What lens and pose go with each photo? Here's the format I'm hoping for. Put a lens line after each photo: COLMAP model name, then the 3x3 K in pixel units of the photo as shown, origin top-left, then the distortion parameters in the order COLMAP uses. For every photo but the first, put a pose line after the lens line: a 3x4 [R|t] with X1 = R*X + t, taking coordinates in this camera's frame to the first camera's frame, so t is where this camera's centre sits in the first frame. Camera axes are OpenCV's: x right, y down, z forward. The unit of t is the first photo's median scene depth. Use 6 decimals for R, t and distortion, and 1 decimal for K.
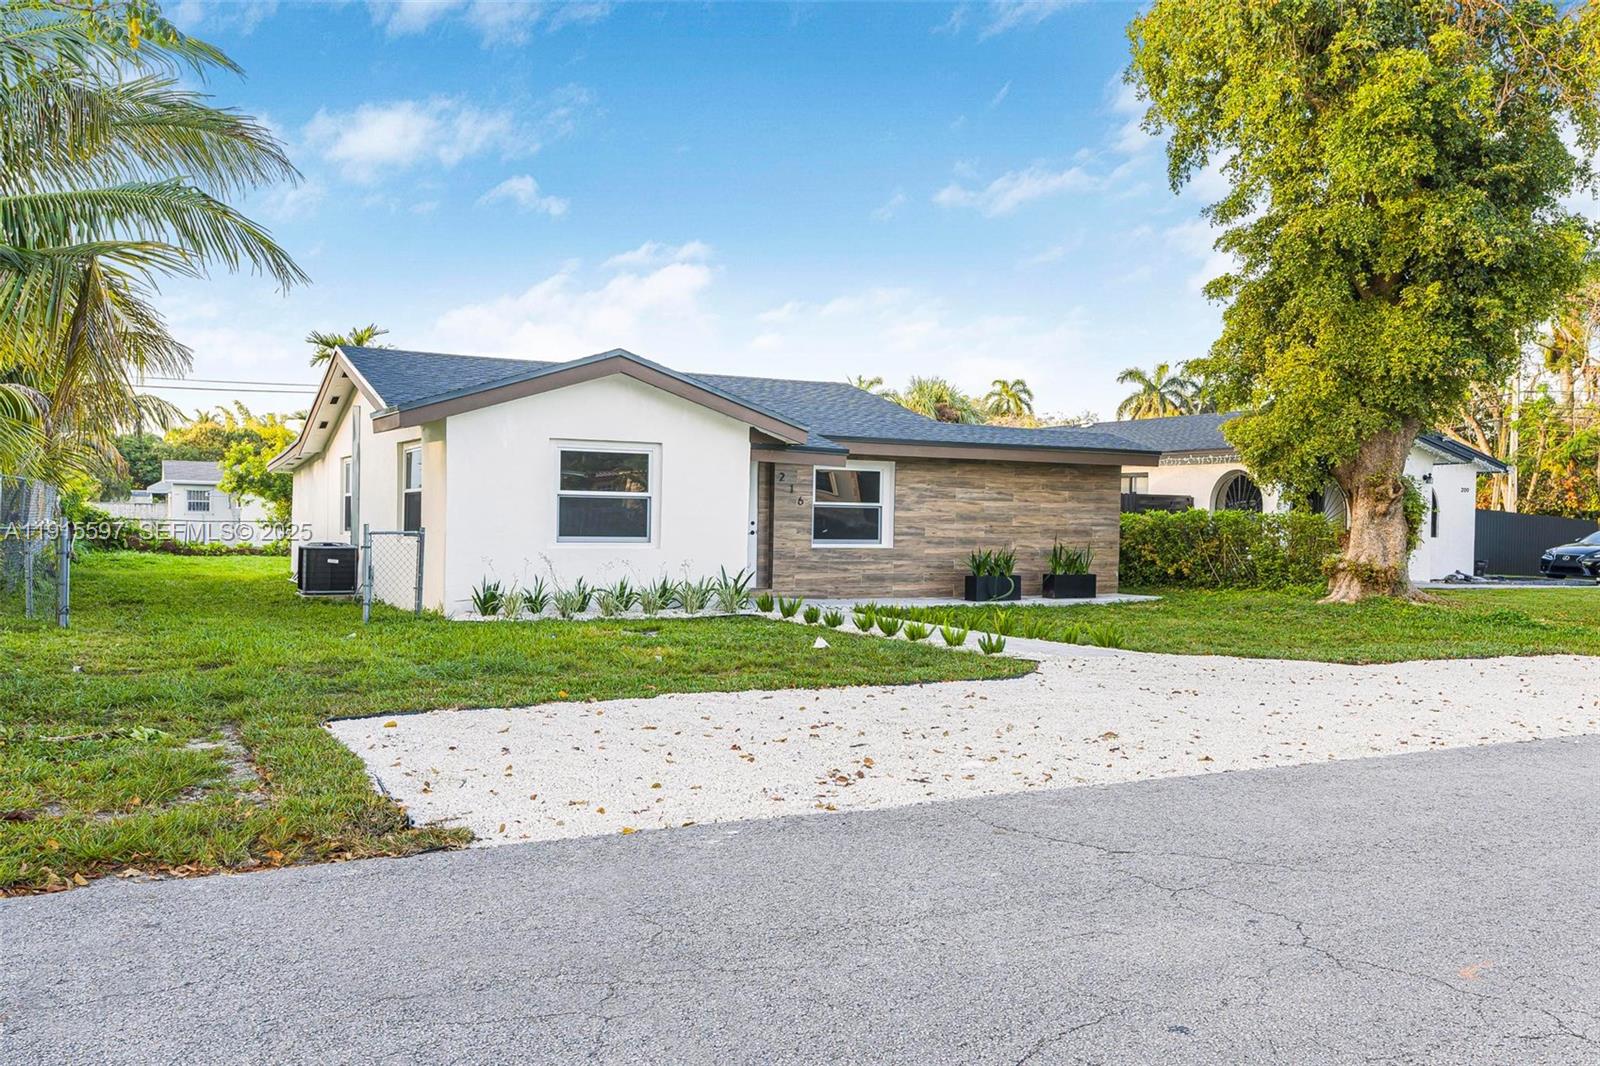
lens RADIAL K [[1283.8, 0, 805.6], [0, 1283.8, 531.4], [0, 0, 1]] dist [0.011431, 0.000763]
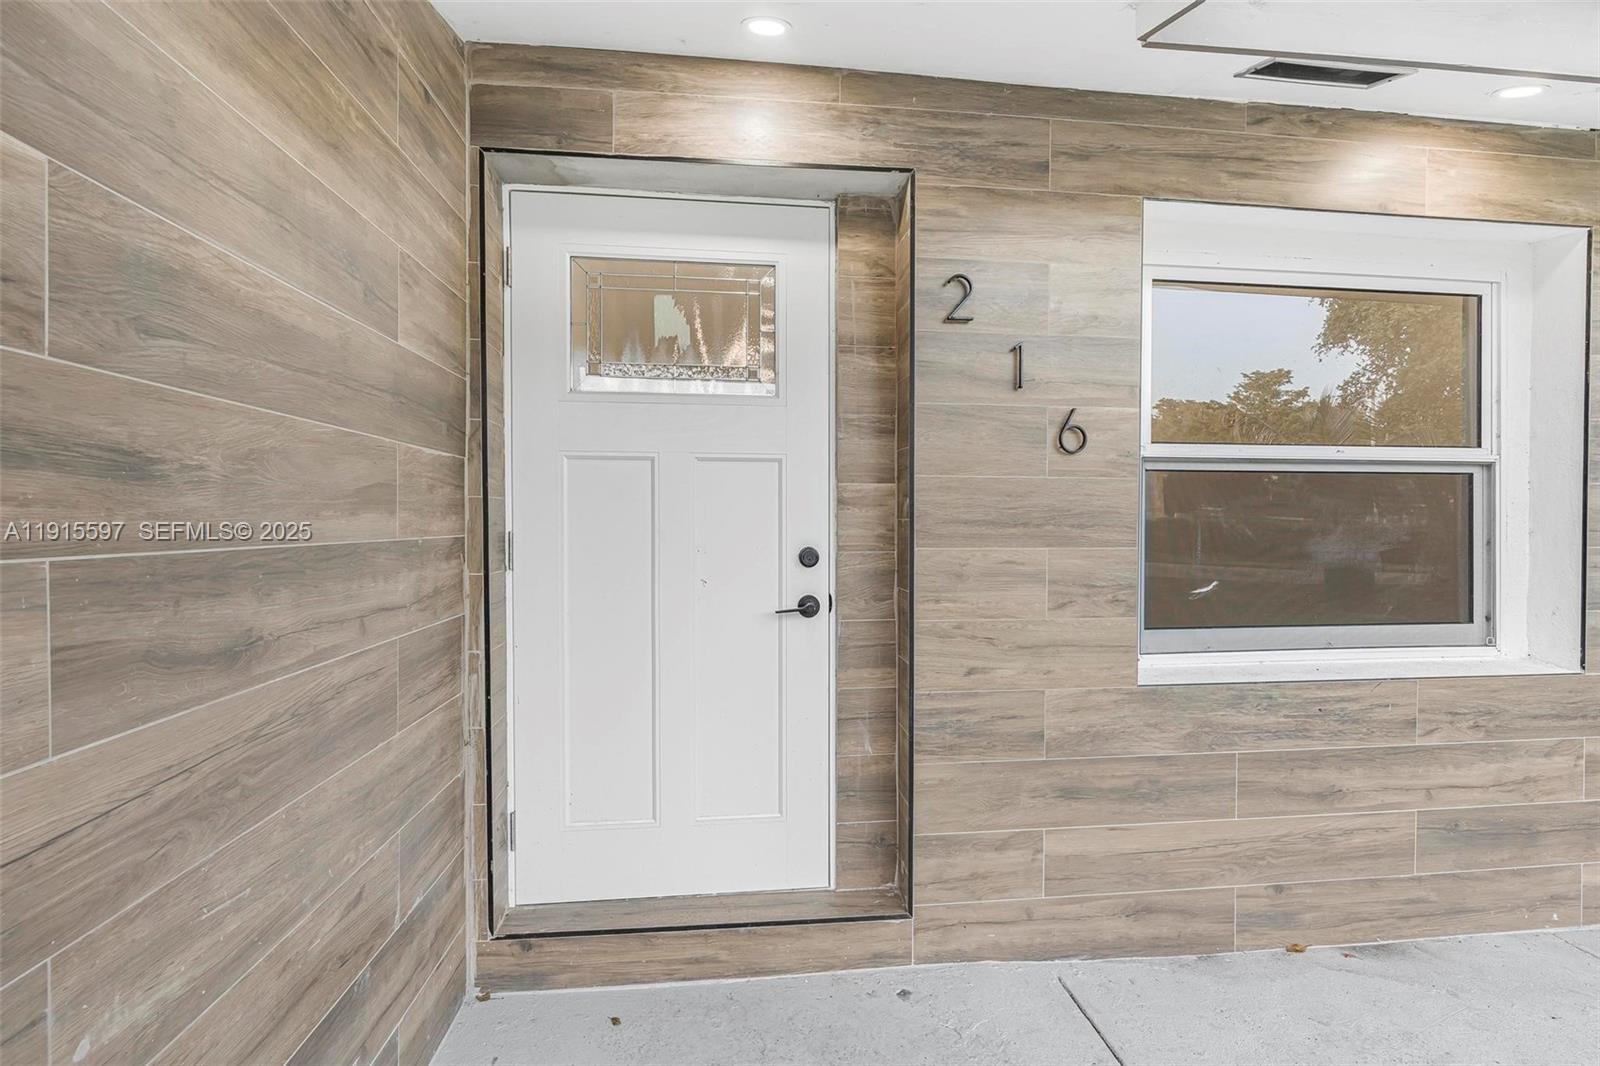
lens RADIAL K [[728.7, 0, 801.4], [0, 728.7, 545.8], [0, 0, 1]] dist [0.002573, -0.000323]
pose [[0.929556, -0.015558, -0.368353, -0.001486], [0.011446, 0.999845, -0.013345, -0.006568], [0.368504, 0.008188, 0.929590, 0.853105]]
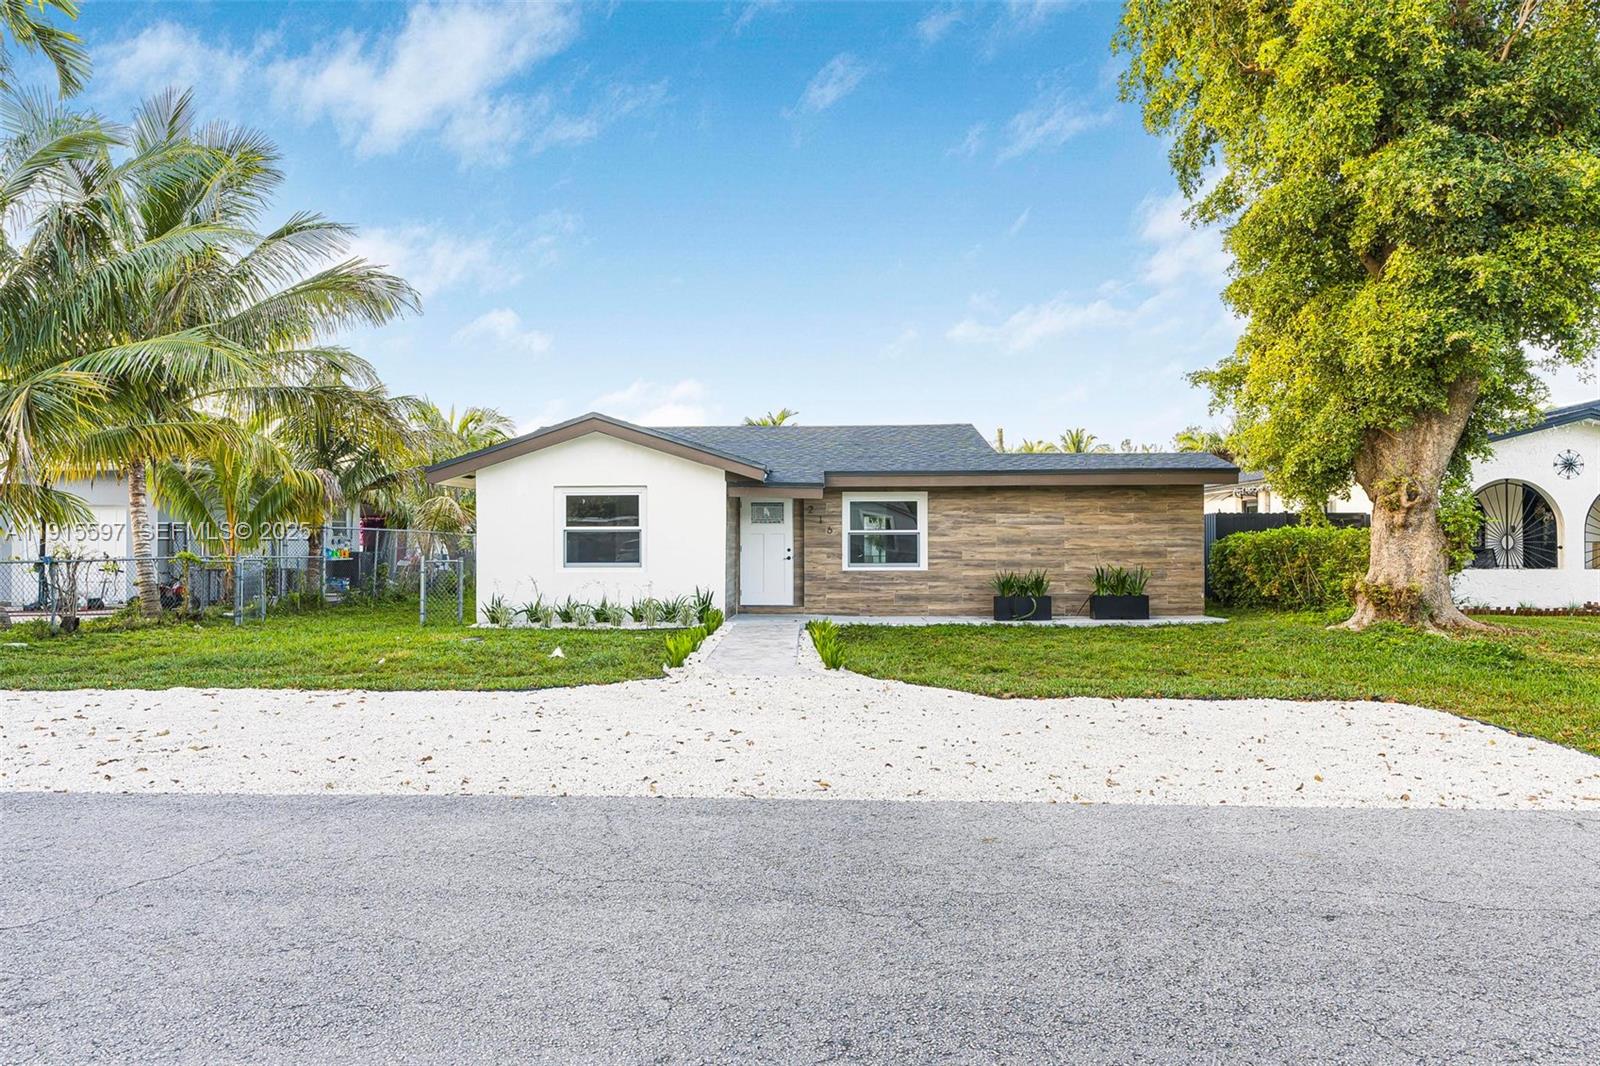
lens RADIAL K [[987.2, 0, 794.1], [0, 987.2, 534.6], [0, 0, 1]] dist [-0.000944, -0.000509]
pose [[0.863853, -0.025839, -0.503080, 0.395698], [0.012366, 0.999470, -0.030099, 0.006311], [0.503591, 0.019780, 0.863715, 0.214134]]
